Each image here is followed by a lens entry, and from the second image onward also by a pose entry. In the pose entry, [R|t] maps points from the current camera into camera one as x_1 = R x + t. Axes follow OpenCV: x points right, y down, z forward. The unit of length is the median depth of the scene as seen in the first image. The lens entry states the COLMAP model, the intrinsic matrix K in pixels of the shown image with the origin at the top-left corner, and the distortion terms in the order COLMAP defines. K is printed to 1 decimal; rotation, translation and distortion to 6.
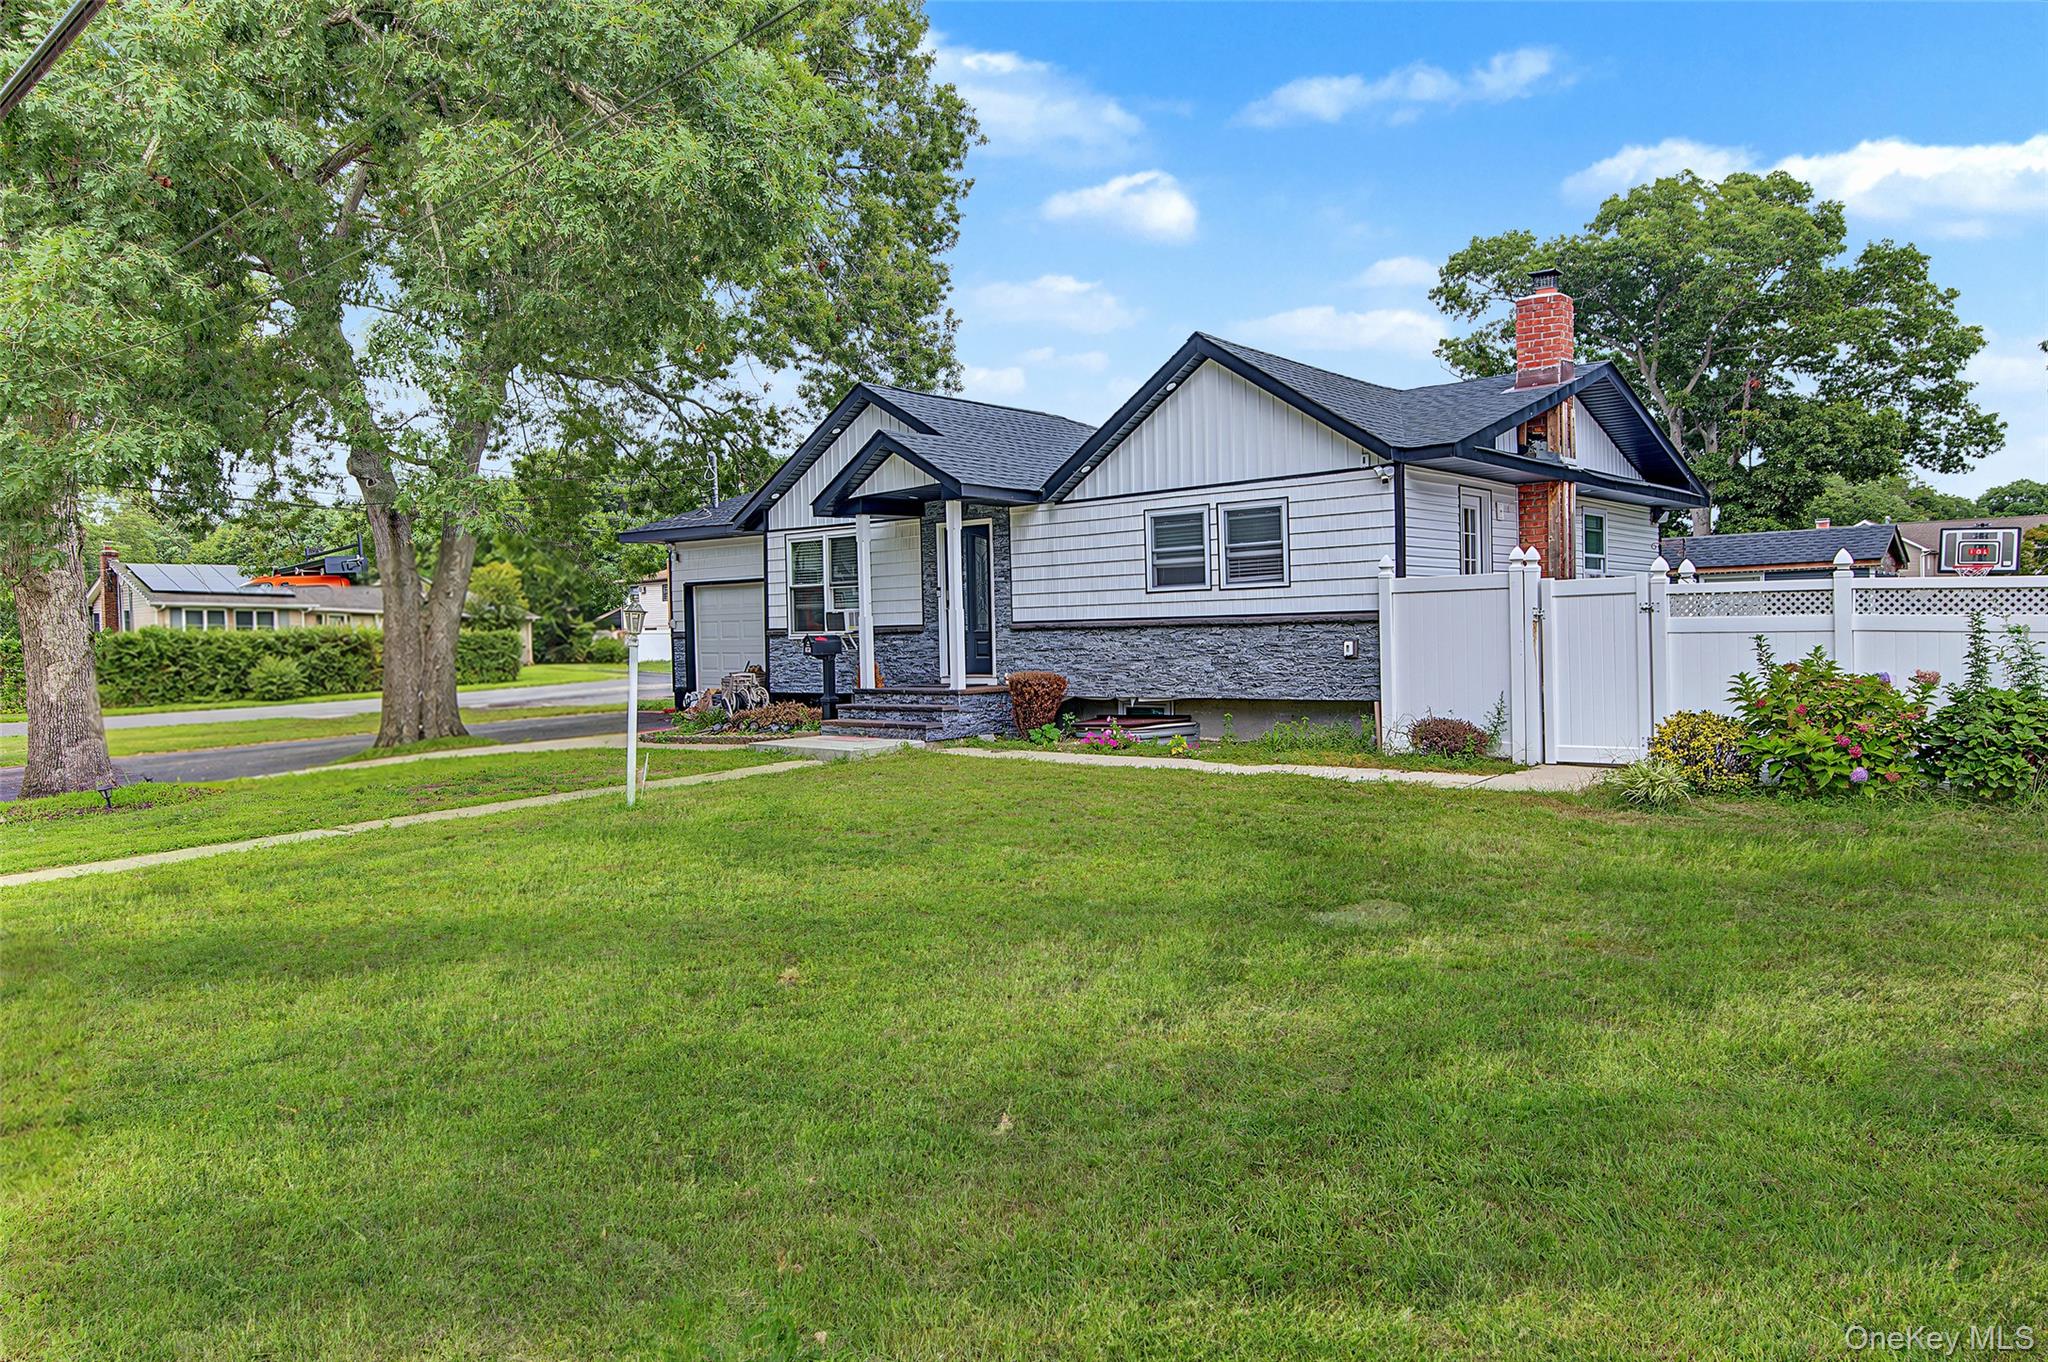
lens RADIAL K [[1308.6, 0, 1017.6], [0, 1308.6, 679.0], [0, 0, 1]] dist [0.038591, -0.000368]
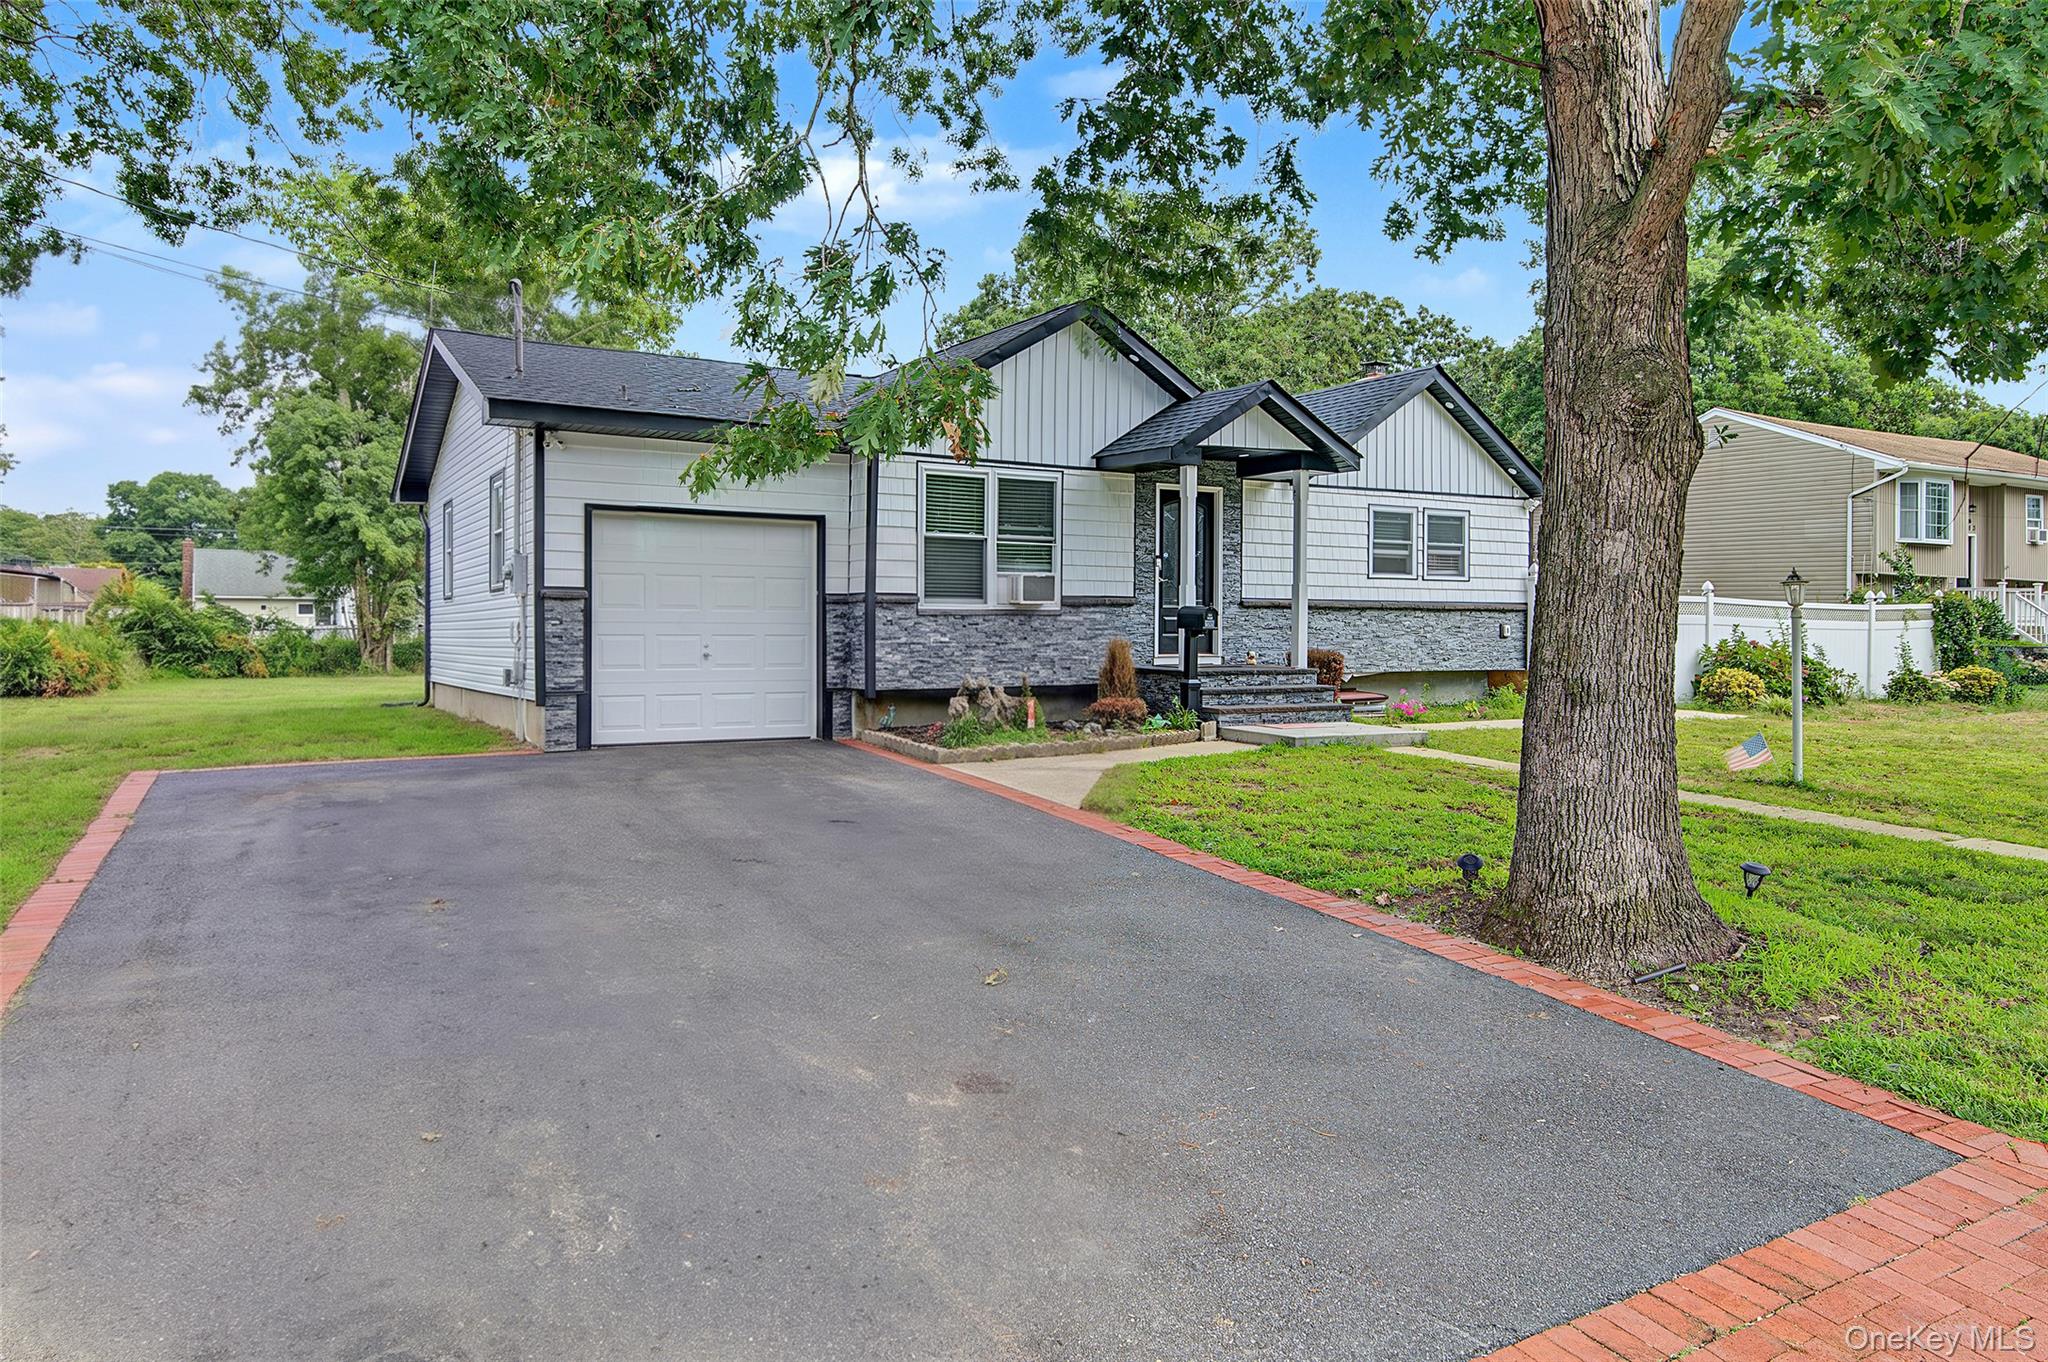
lens RADIAL K [[1308.6, 0, 1020.4], [0, 1308.6, 663.6], [0, 0, 1]] dist [0.038591, -0.000368]
pose [[0.358283, -0.009684, 0.933563, -1.057700], [0.015513, 0.999870, 0.004418, -0.002804], [-0.933484, 0.012900, 0.358387, 0.883905]]
